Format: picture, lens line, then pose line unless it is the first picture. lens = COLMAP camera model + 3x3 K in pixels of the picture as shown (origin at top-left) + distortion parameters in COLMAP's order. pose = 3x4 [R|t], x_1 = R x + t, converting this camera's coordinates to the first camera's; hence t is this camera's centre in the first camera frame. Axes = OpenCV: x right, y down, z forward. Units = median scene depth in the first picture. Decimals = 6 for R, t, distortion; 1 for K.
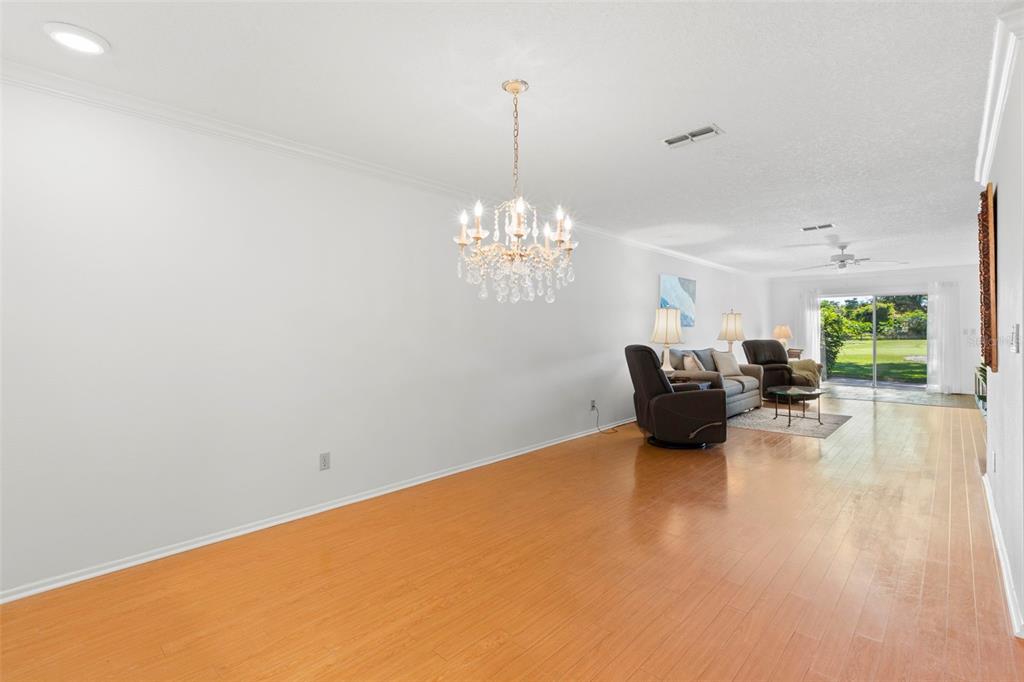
lens RADIAL K [[481.6, 0, 494.0], [0, 481.6, 338.7], [0, 0, 1]] dist [-0.001101, -0.000502]
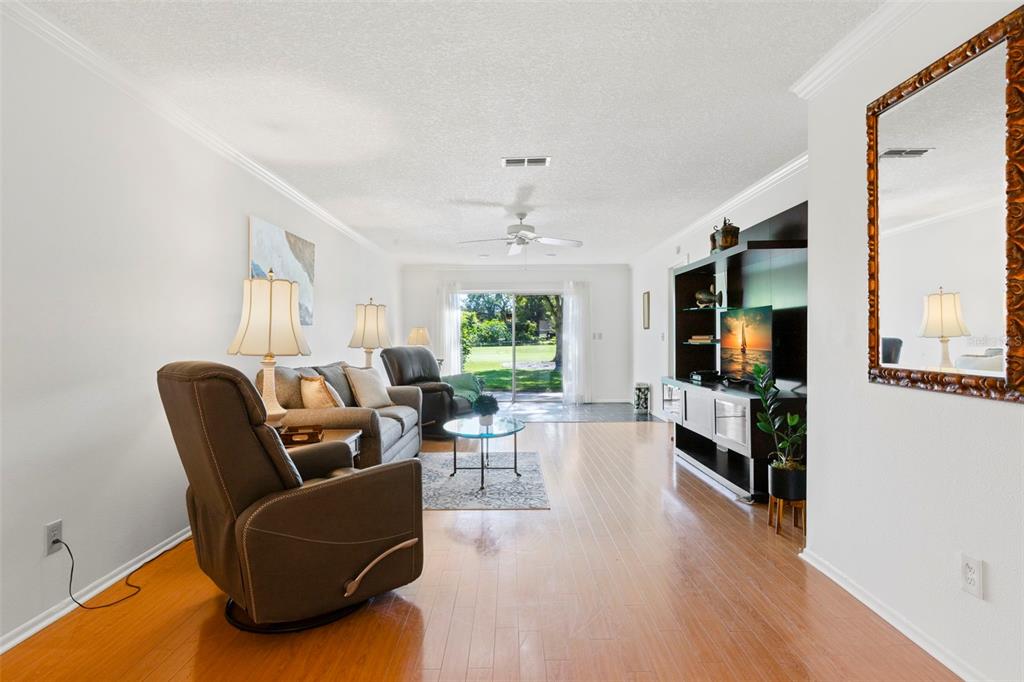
lens RADIAL K [[481.6, 0, 494.0], [0, 481.6, 338.7], [0, 0, 1]] dist [-0.001101, -0.000502]
pose [[0.674582, 0.003204, 0.738193, 0.154893], [0.012957, 0.999785, -0.016180, 0.003655], [-0.738086, 0.020480, 0.674396, 0.502740]]
